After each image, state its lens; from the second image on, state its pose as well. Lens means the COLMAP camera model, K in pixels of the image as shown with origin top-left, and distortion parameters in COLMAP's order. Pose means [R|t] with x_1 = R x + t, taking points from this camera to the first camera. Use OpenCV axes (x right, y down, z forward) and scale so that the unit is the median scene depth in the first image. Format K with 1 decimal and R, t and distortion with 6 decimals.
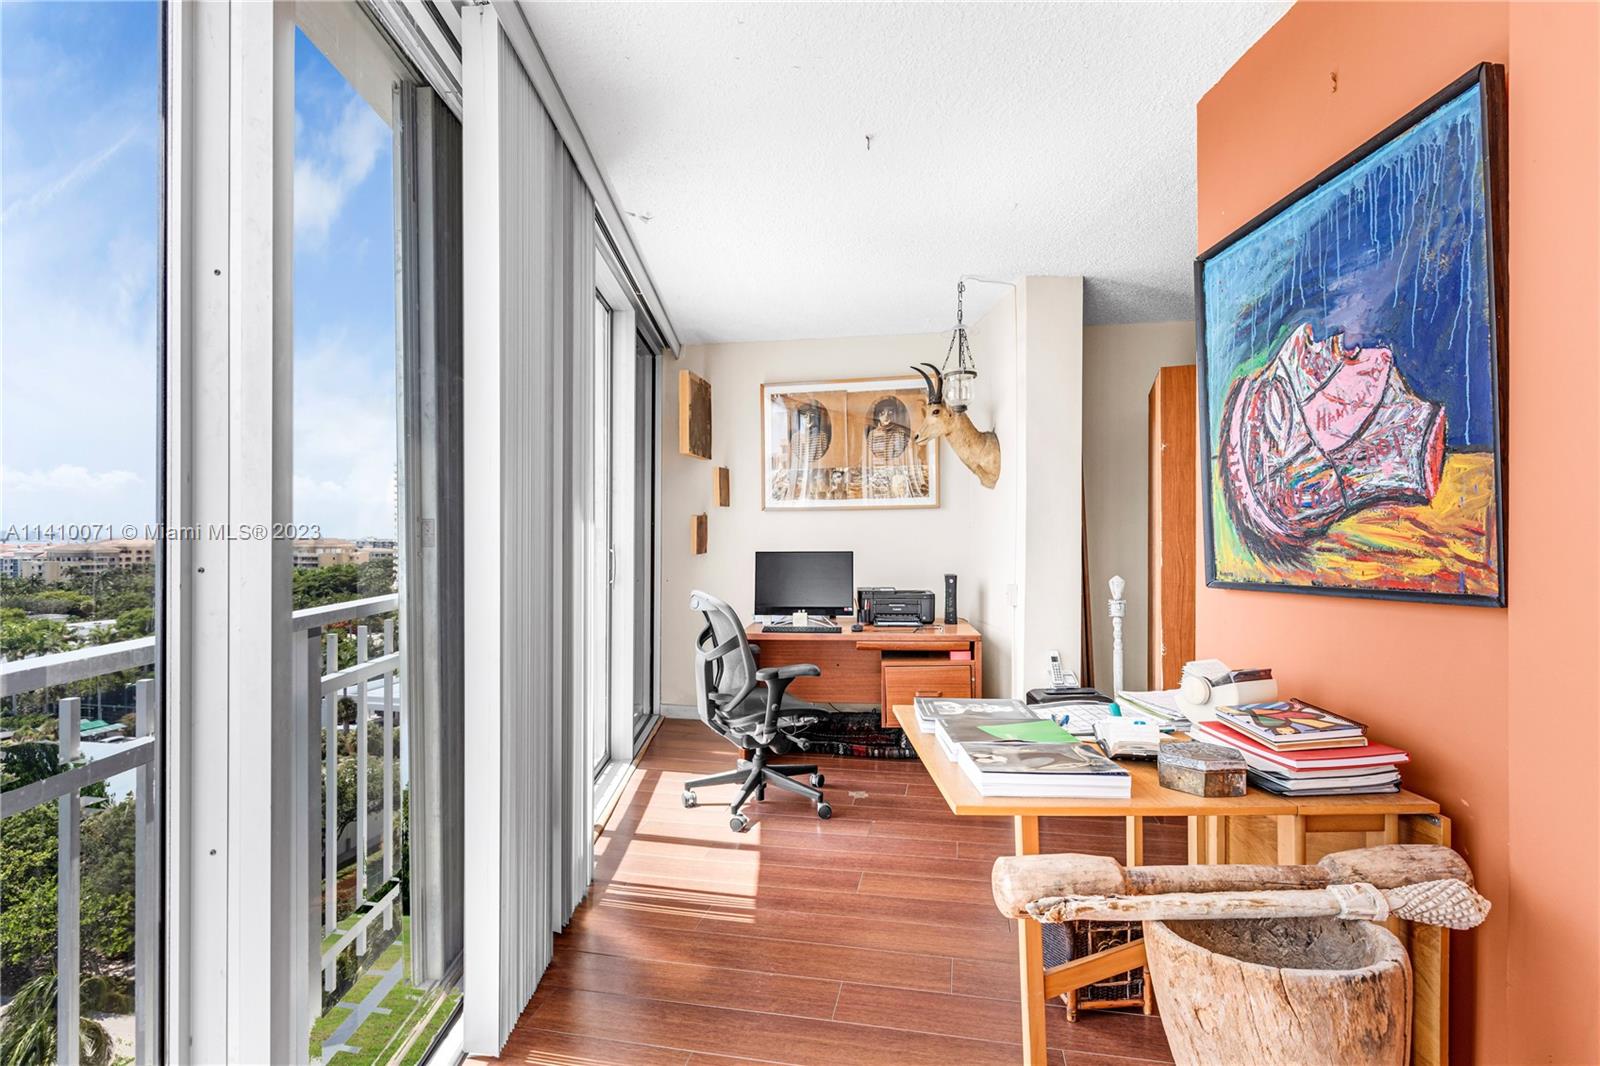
lens RADIAL K [[762.4, 0, 803.8], [0, 762.4, 530.9], [0, 0, 1]] dist [-0.002768, 0.001011]
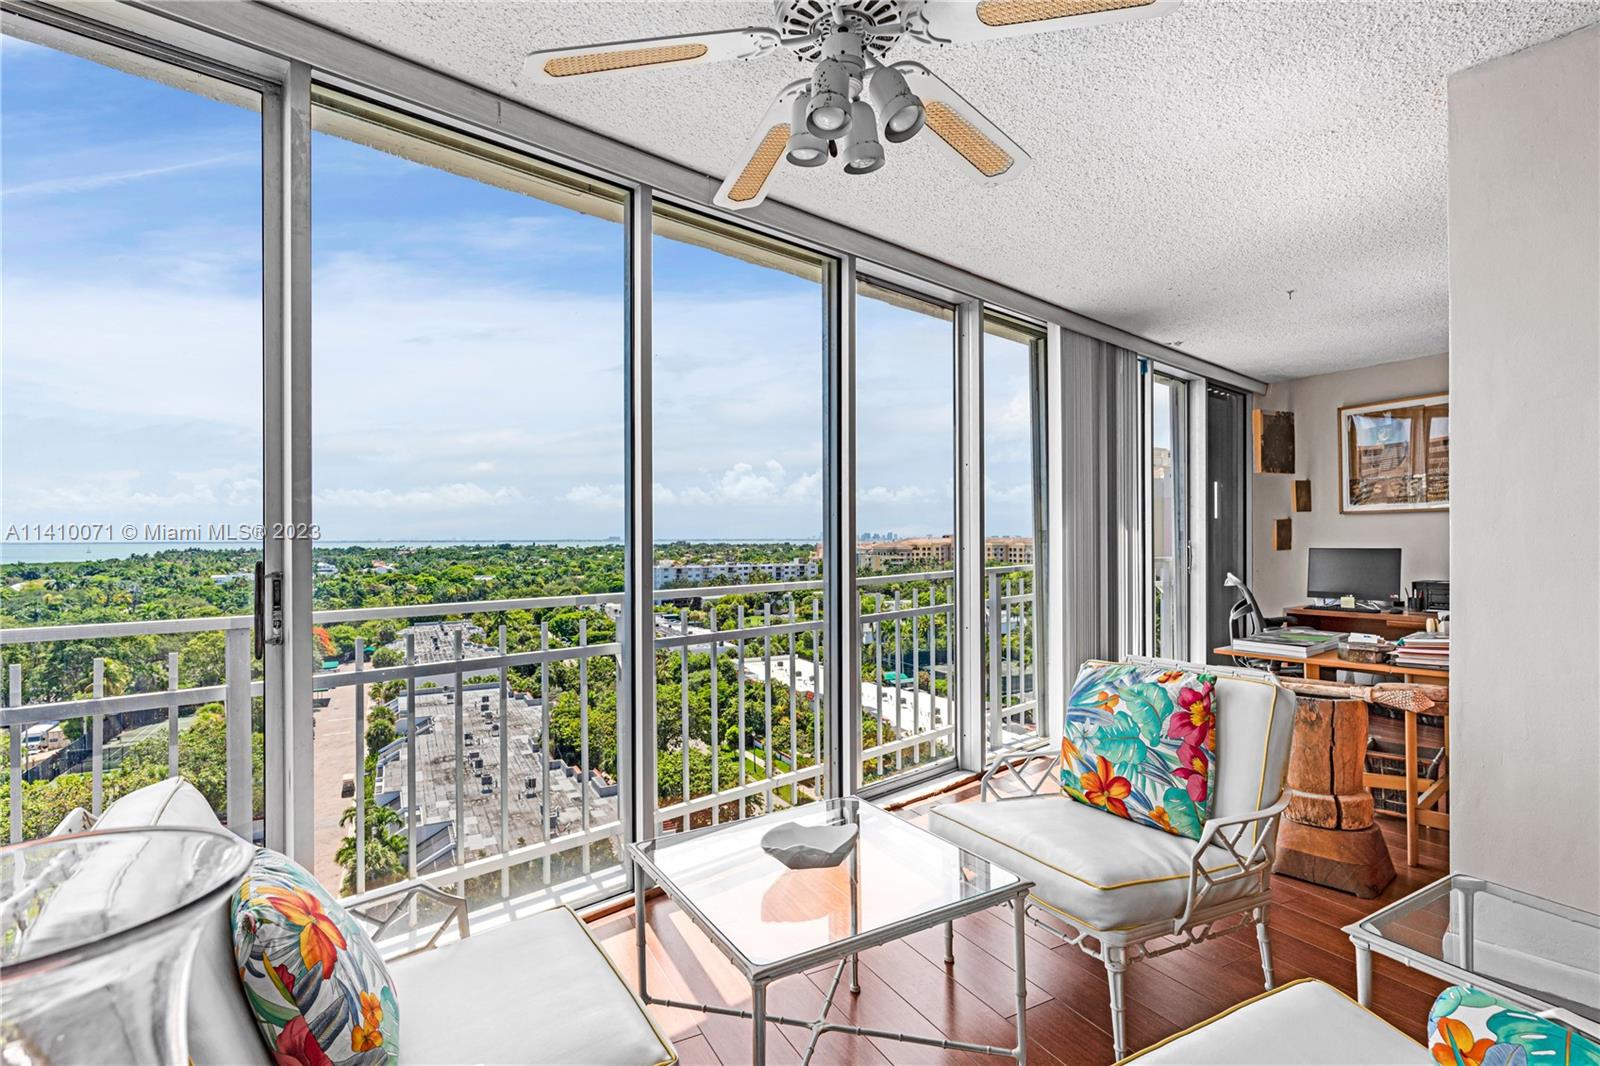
lens RADIAL K [[762.4, 0, 799.0], [0, 762.4, 541.4], [0, 0, 1]] dist [-0.002768, 0.001011]
pose [[0.638465, -0.001398, -0.769650, 0.321417], [0.012848, 0.999878, 0.008841, -0.005690], [0.769544, -0.015533, 0.638405, -0.411653]]
